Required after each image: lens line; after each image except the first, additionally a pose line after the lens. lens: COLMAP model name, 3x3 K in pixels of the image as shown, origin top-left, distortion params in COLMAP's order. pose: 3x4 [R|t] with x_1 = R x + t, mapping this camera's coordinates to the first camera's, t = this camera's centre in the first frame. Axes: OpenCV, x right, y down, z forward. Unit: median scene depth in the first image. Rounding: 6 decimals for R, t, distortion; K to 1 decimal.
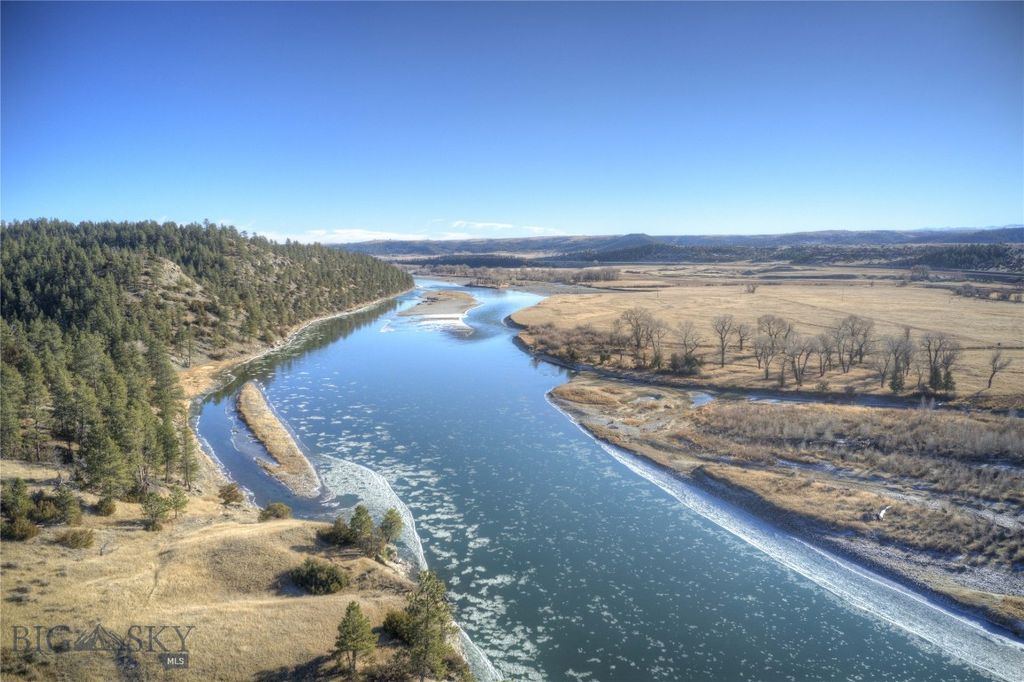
lens RADIAL K [[769.0, 0, 512.0], [0, 769.0, 341.0], [0, 0, 1]] dist [0.010138, -0.225585]
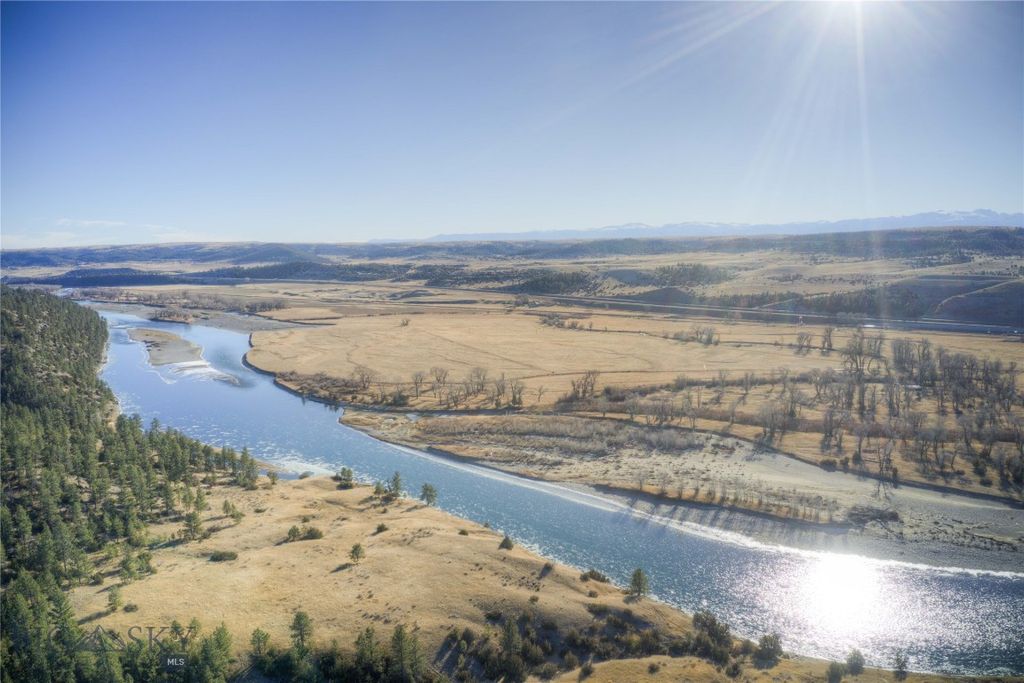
lens RADIAL K [[769.0, 0, 512.0], [0, 769.0, 341.5], [0, 0, 1]] dist [0.010138, -0.225585]
pose [[0.891903, -0.049428, 0.449518, -0.171939], [0.048670, 0.998727, 0.013251, -0.056272], [-0.449600, 0.010059, 0.893173, -0.384706]]
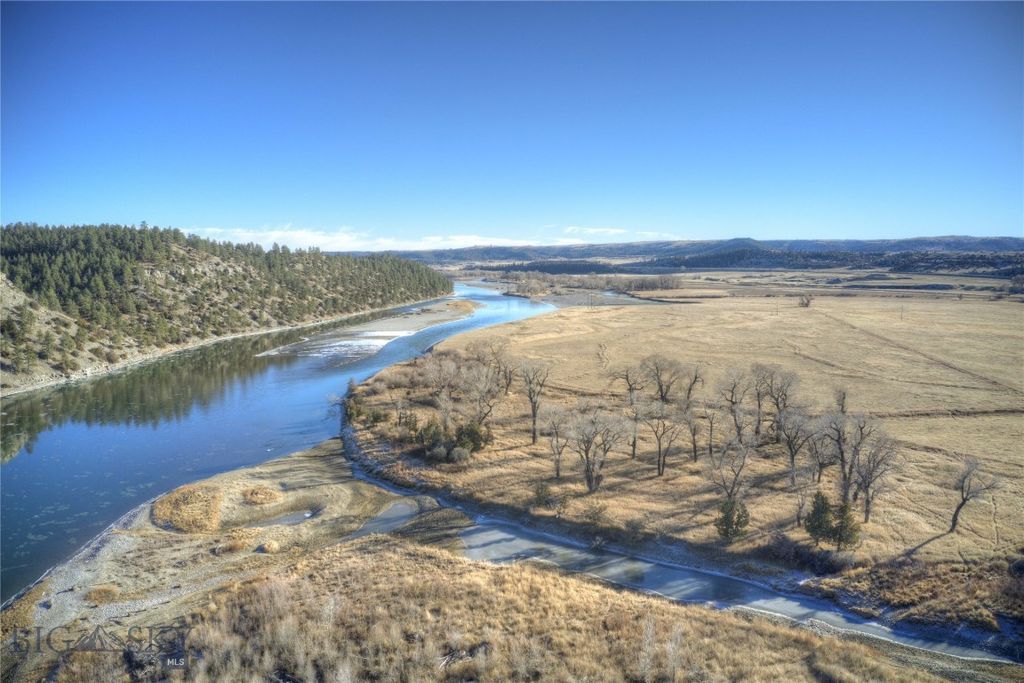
lens RADIAL K [[769.0, 0, 512.0], [0, 769.0, 341.5], [0, 0, 1]] dist [0.010138, -0.225585]
pose [[0.989278, 0.015349, -0.145233, 0.157304], [-0.016297, 0.999853, -0.005338, -0.020009], [0.145129, 0.007647, 0.989383, 0.175771]]
